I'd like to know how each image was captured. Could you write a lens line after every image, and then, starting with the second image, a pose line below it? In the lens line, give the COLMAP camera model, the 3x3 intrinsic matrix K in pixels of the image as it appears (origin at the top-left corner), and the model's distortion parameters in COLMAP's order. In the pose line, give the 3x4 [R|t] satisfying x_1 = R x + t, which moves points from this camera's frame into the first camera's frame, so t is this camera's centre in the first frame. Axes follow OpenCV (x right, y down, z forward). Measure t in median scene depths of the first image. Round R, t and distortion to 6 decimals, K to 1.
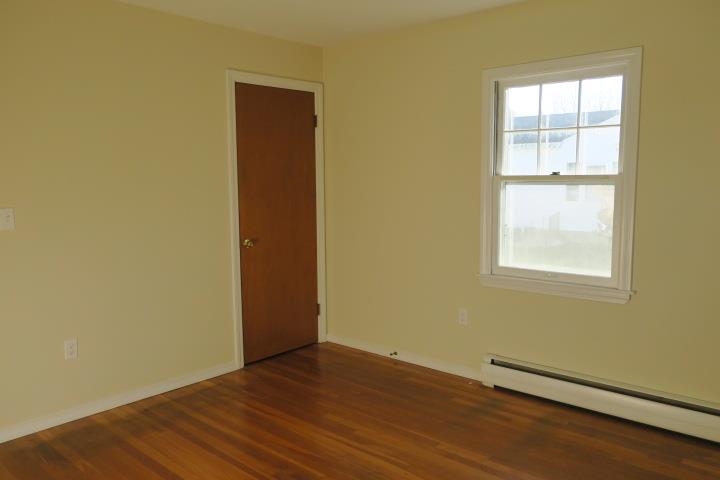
lens RADIAL K [[568.3, 0, 360.0], [0, 568.3, 240.0], [0, 0, 1]] dist [-0.008933, 0.010125]
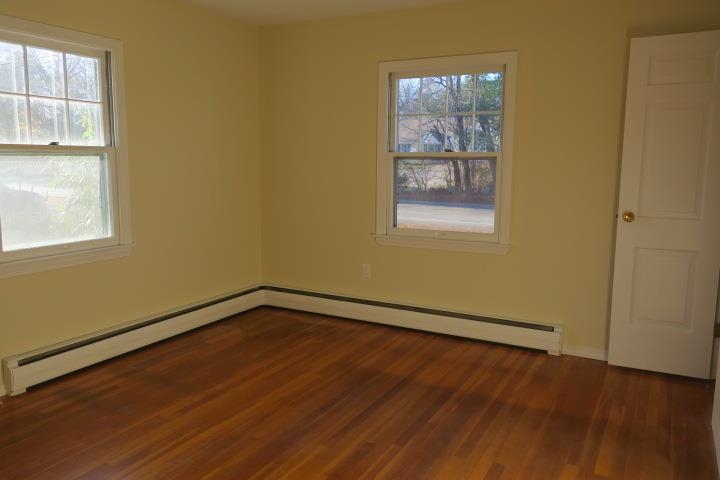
lens RADIAL K [[568.3, 0, 360.0], [0, 568.3, 240.0], [0, 0, 1]] dist [-0.008933, 0.010125]
pose [[-0.223754, -0.131189, 0.965776, -0.761258], [0.102454, 0.982244, 0.157163, -0.055063], [-0.969246, 0.134114, -0.206340, 0.732411]]
